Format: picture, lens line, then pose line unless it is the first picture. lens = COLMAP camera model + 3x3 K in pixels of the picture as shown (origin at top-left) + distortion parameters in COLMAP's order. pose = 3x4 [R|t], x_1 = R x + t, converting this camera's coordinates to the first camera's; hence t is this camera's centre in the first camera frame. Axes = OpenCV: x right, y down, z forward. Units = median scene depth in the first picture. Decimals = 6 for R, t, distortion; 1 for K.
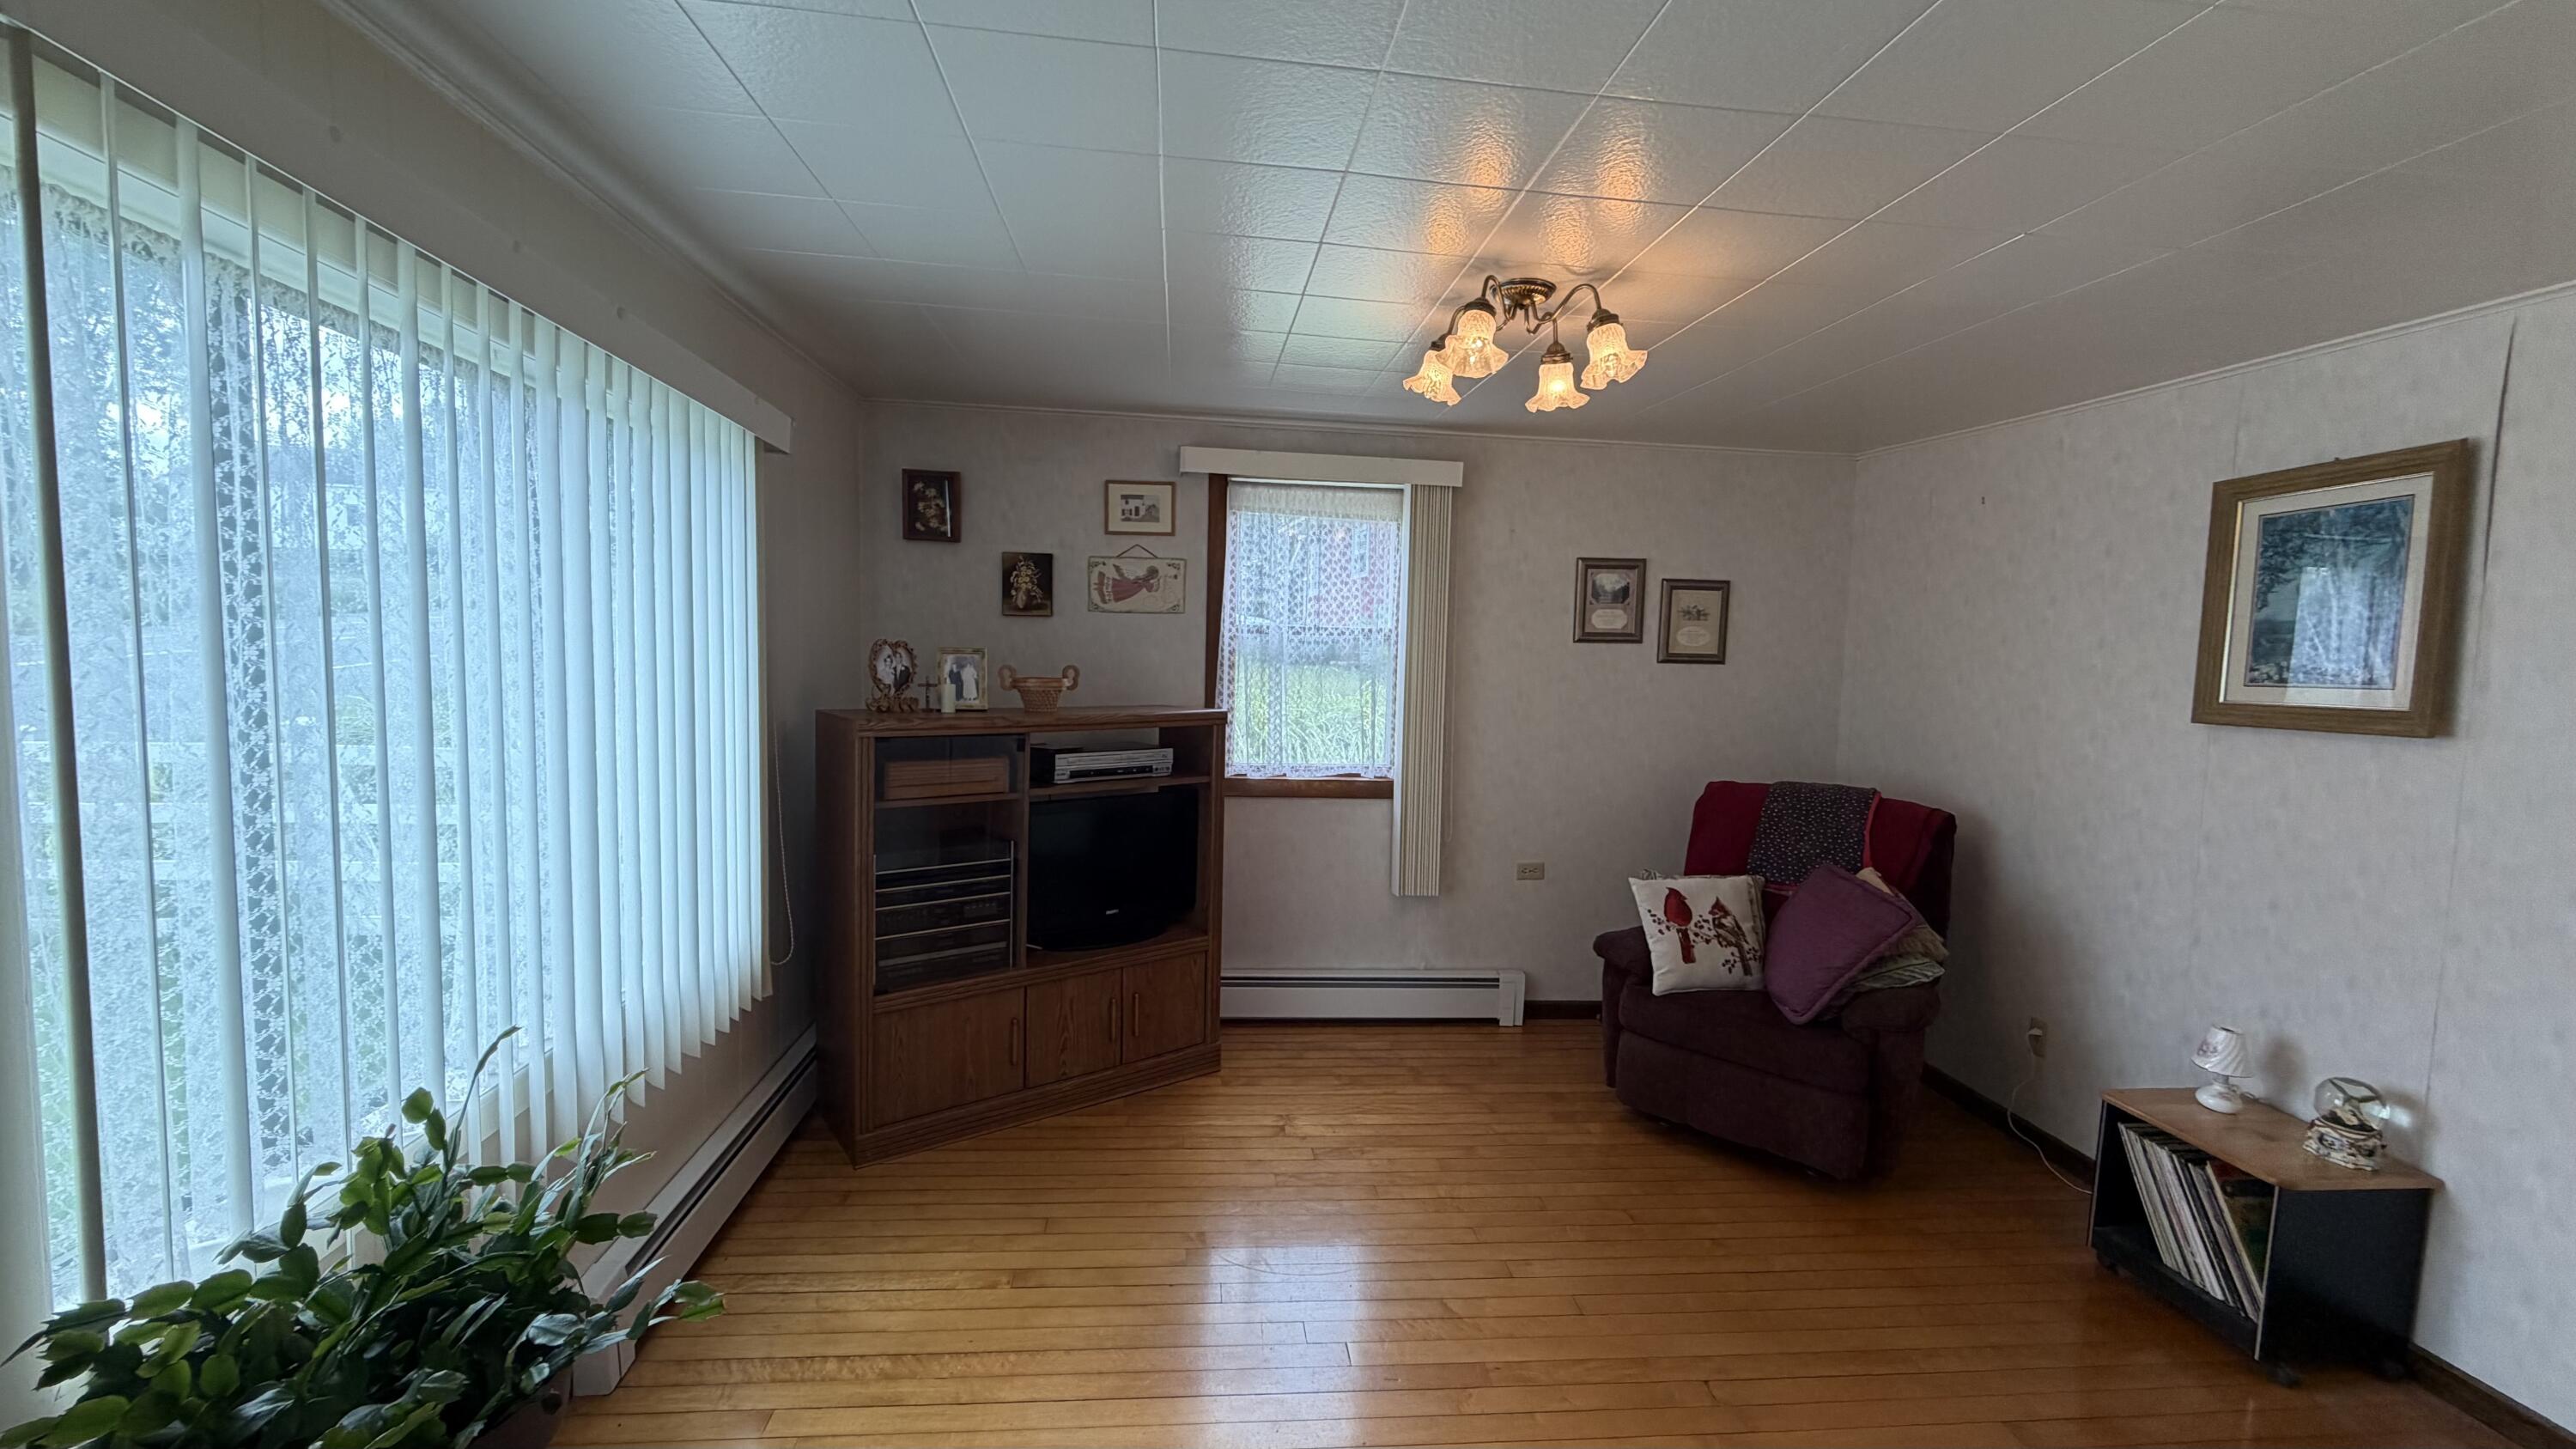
lens RADIAL K [[1022.1, 0, 1282.6], [0, 1022.1, 726.5], [0, 0, 1]] dist [-0.002322, 0.000536]
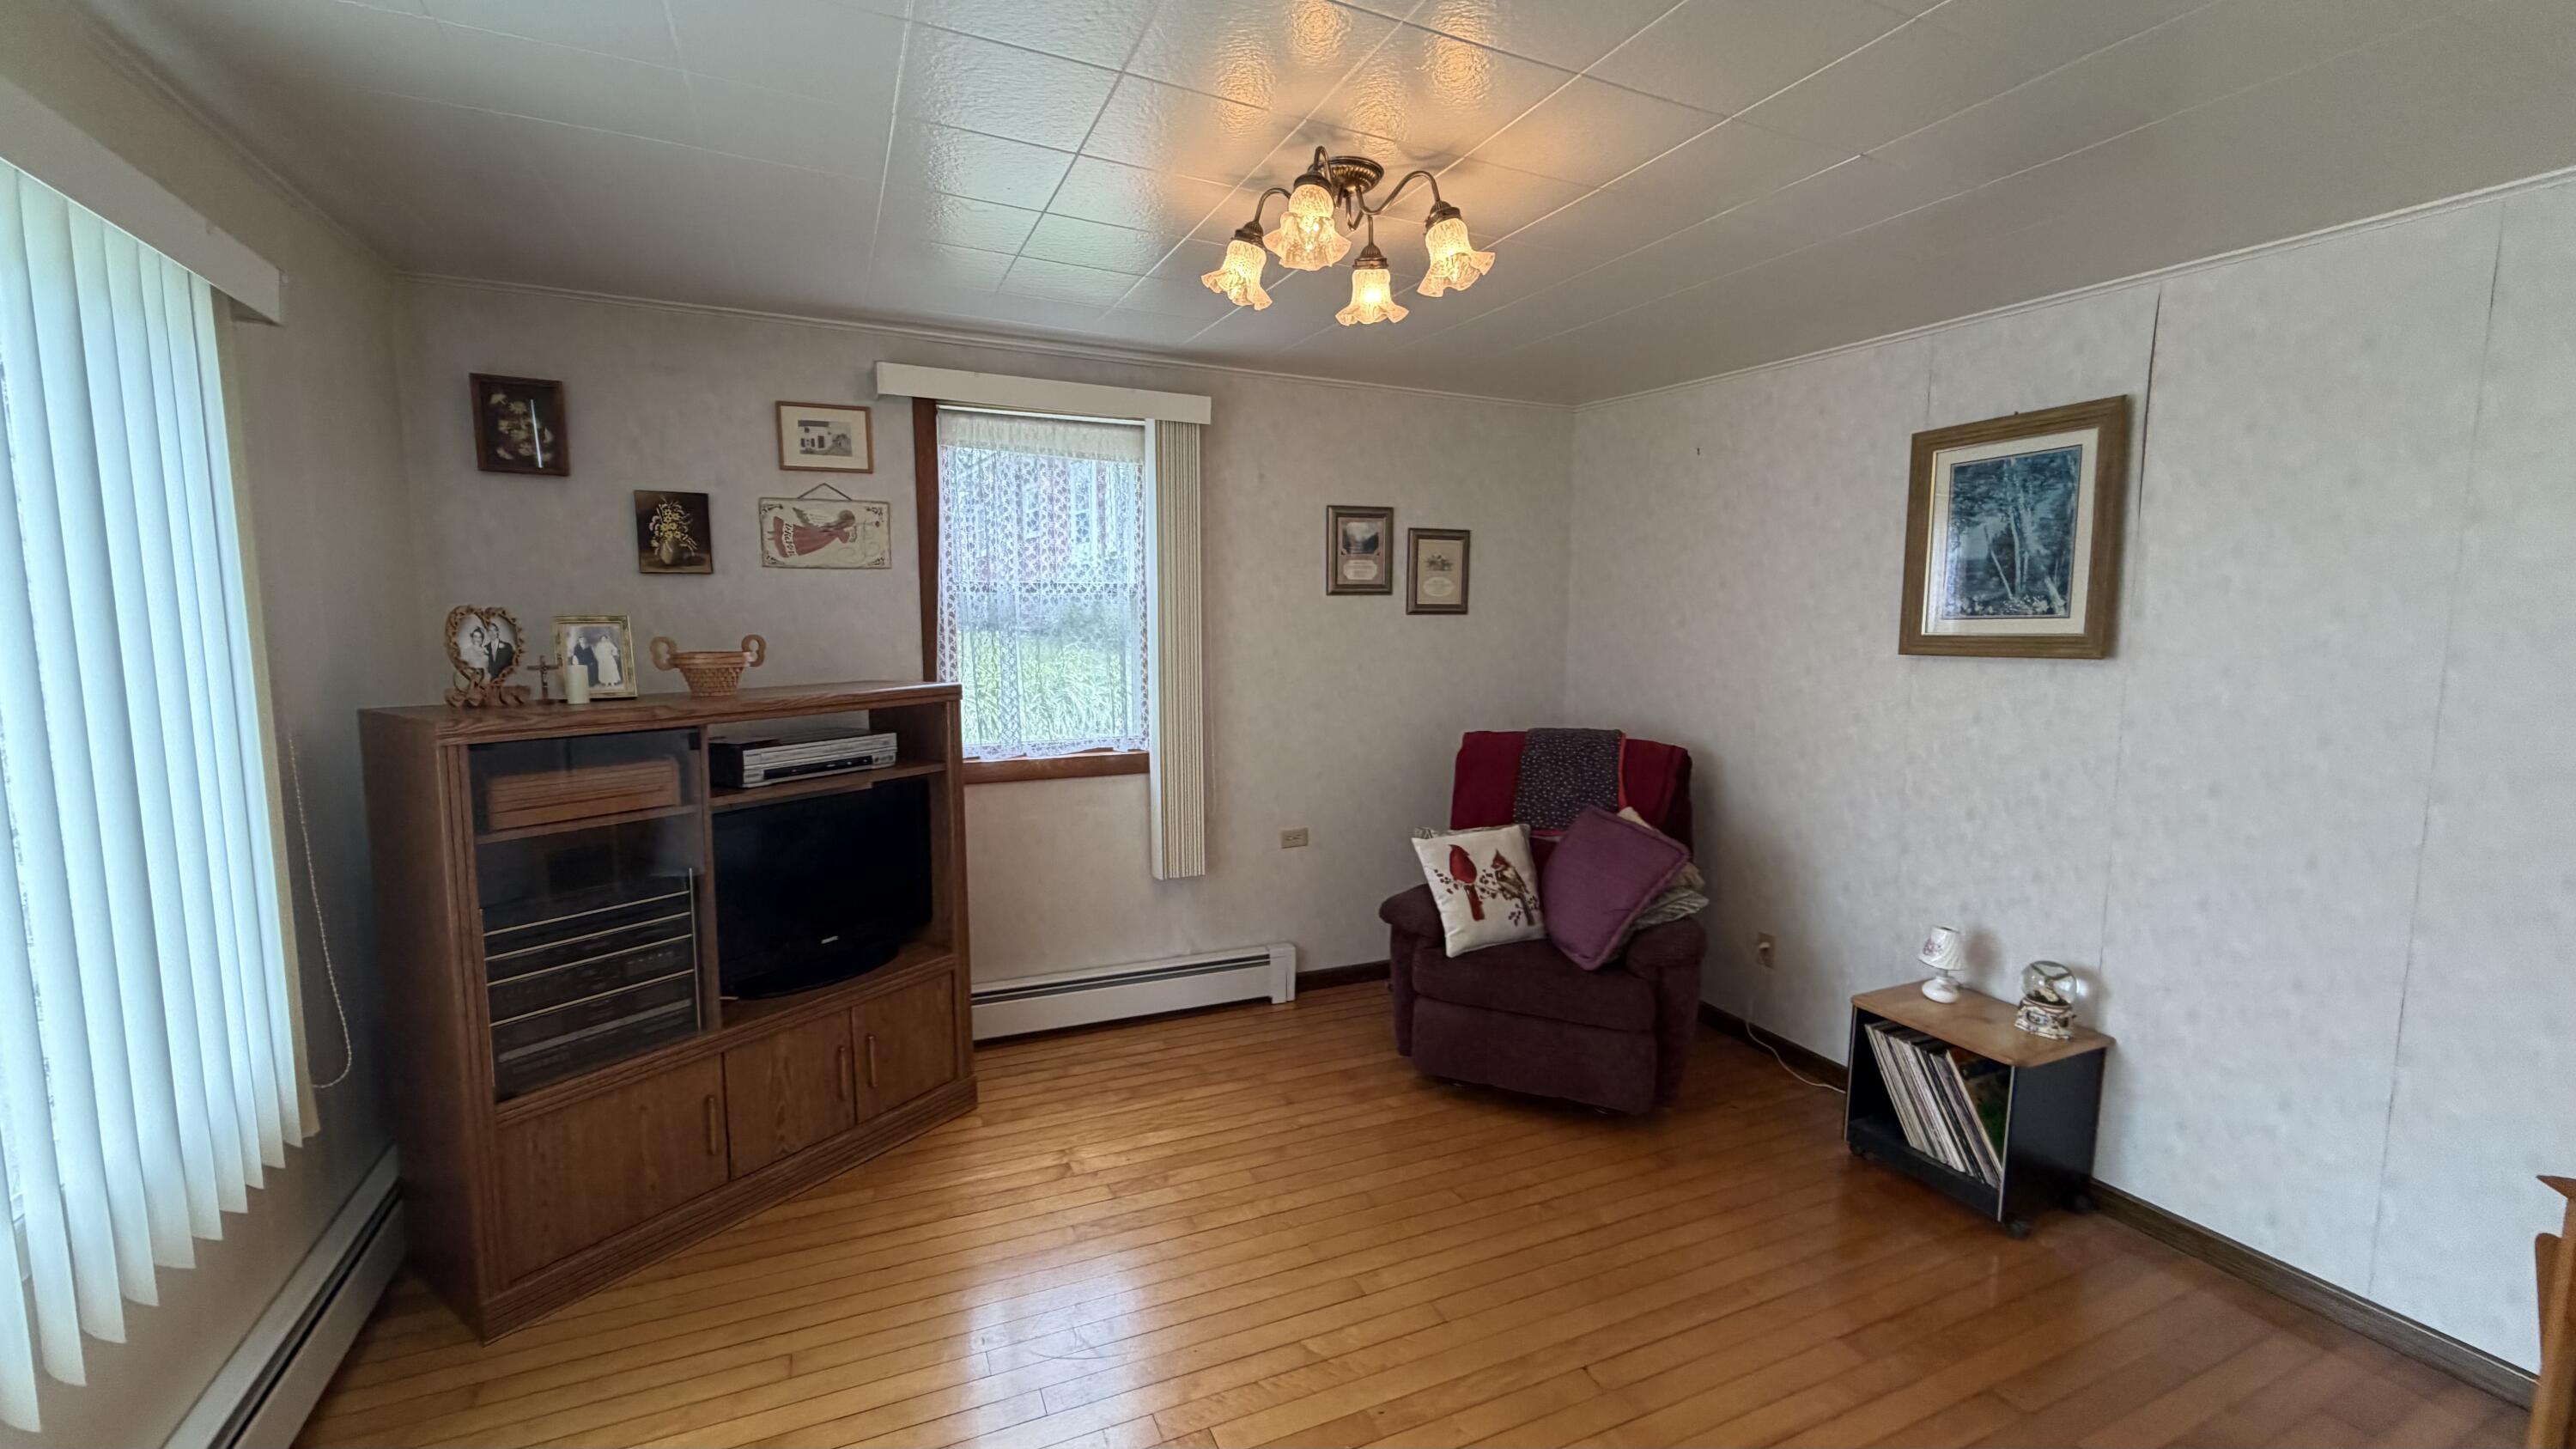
lens RADIAL K [[1022.1, 0, 1281.6], [0, 1022.1, 727.0], [0, 0, 1]] dist [-0.002322, 0.000536]
pose [[0.948033, -0.059330, 0.312592, -0.078461], [0.047705, 0.997860, 0.044714, -0.005710], [-0.314576, -0.027479, 0.948835, 0.142214]]
